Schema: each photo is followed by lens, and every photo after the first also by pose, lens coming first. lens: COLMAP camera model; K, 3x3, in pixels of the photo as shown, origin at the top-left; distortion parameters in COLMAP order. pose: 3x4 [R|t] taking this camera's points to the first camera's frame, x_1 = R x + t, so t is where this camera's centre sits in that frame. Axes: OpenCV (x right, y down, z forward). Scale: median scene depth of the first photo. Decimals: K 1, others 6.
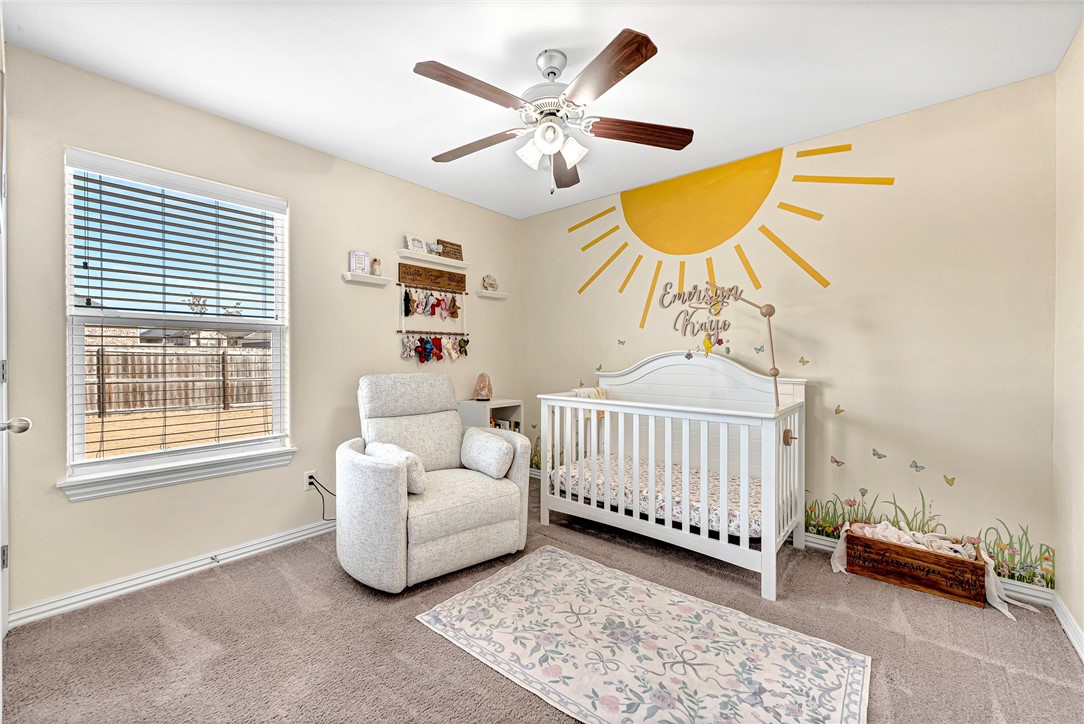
lens RADIAL K [[435.1, 0, 539.7], [0, 435.1, 357.4], [0, 0, 1]] dist [0.013444, -0.003977]
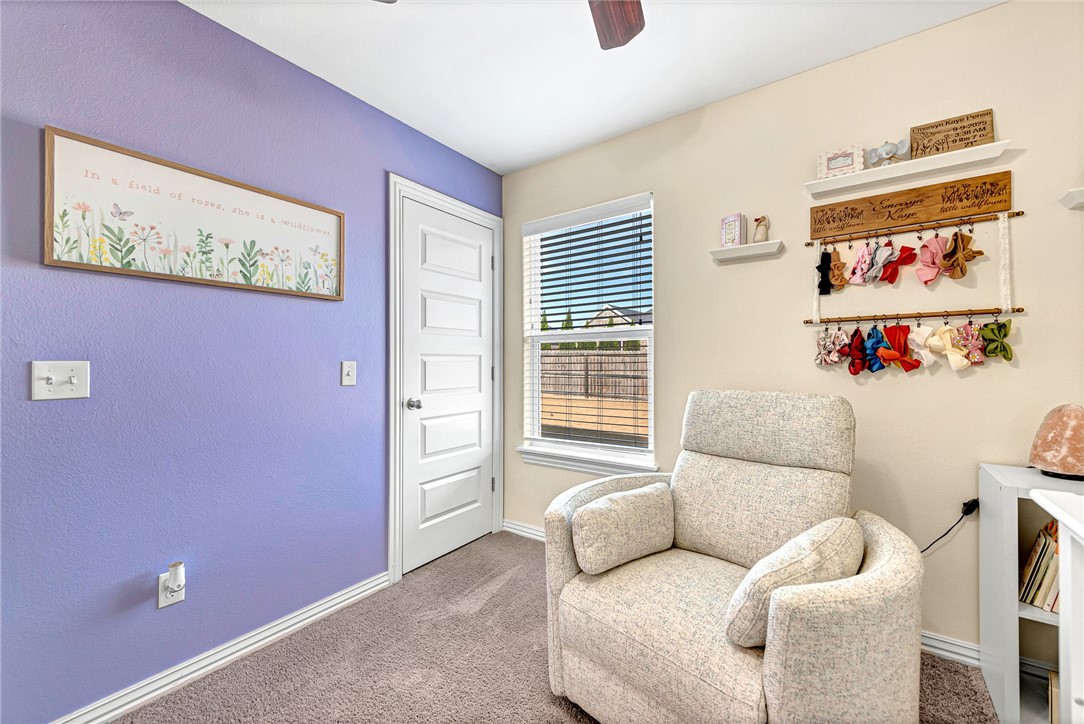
lens RADIAL K [[435.1, 0, 544.0], [0, 435.1, 364.4], [0, 0, 1]] dist [0.013444, -0.003977]
pose [[0.092880, 0.003953, -0.995669, 0.242397], [0.003697, 0.999984, 0.004315, -0.004483], [0.995670, -0.004081, 0.092864, 0.562149]]
